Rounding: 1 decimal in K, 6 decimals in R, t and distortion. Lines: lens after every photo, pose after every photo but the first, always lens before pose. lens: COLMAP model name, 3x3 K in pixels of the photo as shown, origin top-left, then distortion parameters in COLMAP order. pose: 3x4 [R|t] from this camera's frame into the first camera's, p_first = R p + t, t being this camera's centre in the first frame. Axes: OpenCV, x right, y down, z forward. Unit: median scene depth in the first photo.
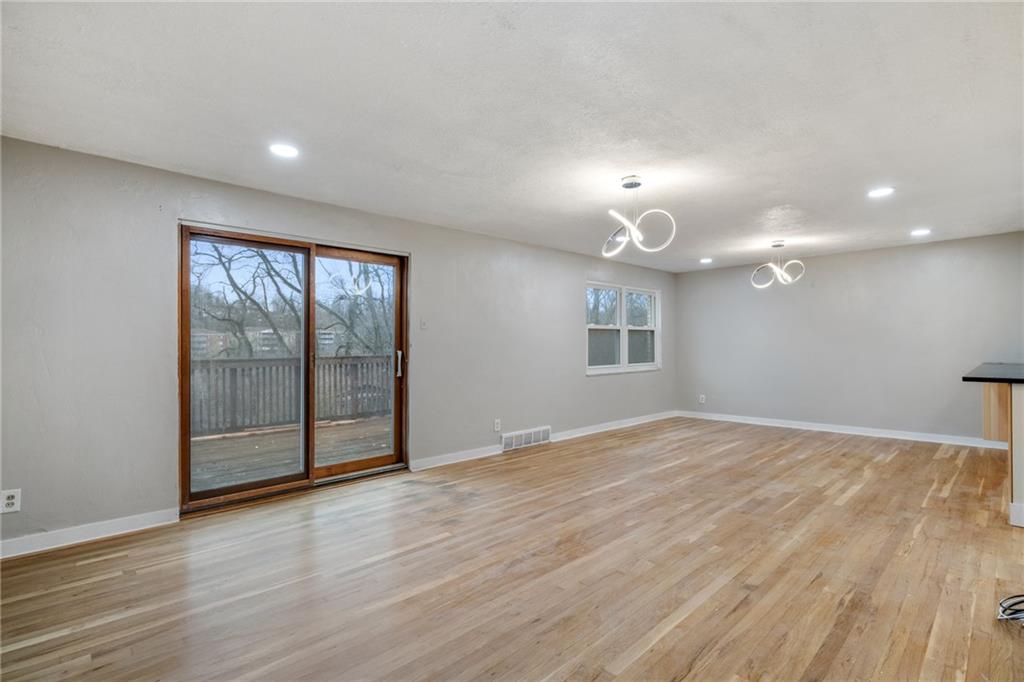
lens RADIAL K [[483.1, 0, 510.5], [0, 483.1, 342.8], [0, 0, 1]] dist [-0.004264, 0.001034]
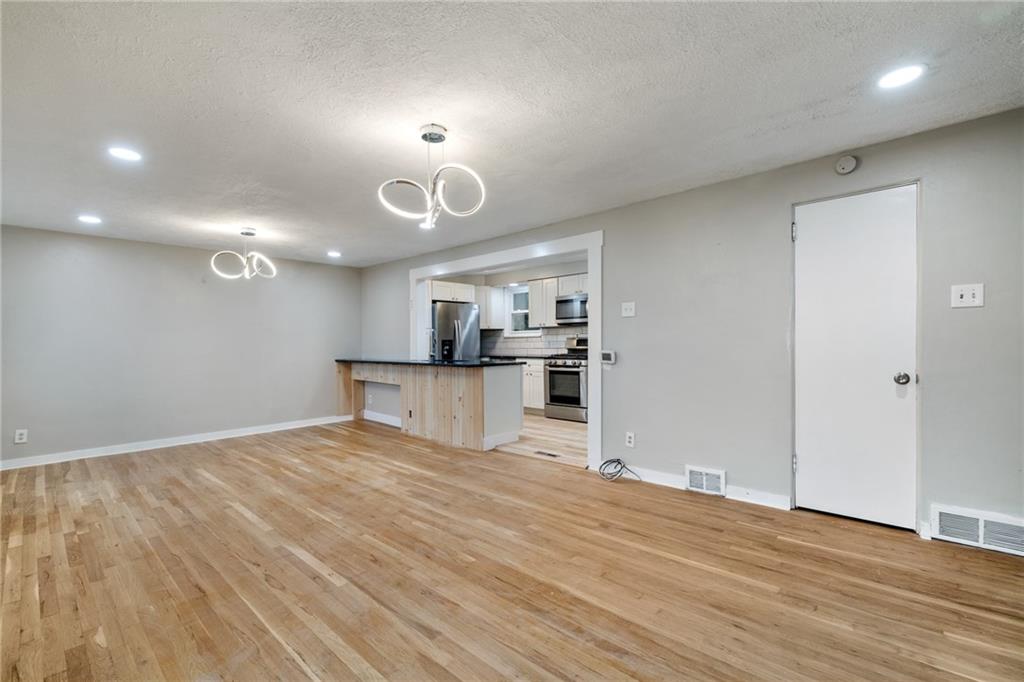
lens RADIAL K [[441.4, 0, 514.0], [0, 441.4, 347.5], [0, 0, 1]] dist [0.003593, -0.000413]
pose [[-0.047286, 0.000097, 0.998881, -0.477448], [0.006134, 0.999981, 0.000194, 0.009739], [-0.998863, 0.006137, -0.047285, 0.881696]]
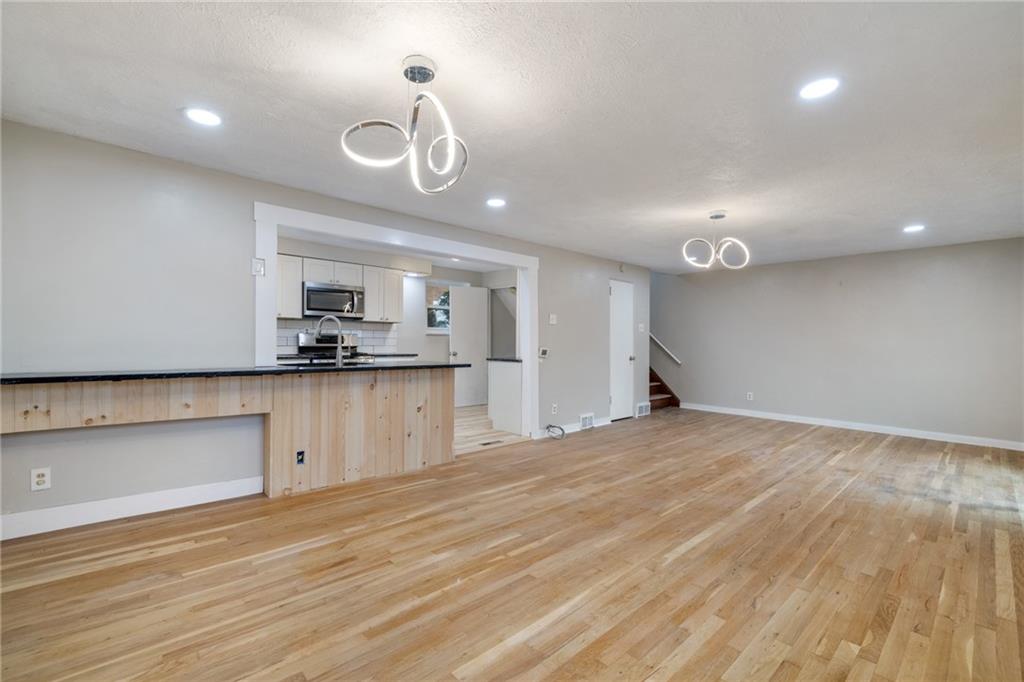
lens RADIAL K [[441.4, 0, 489.7], [0, 441.4, 341.4], [0, 0, 1]] dist [0.003593, -0.000413]
pose [[-0.997852, -0.003919, 0.065395, 0.766997], [-0.004414, 0.999963, -0.007432, 0.008982], [-0.065363, -0.007705, -0.997832, 2.183661]]
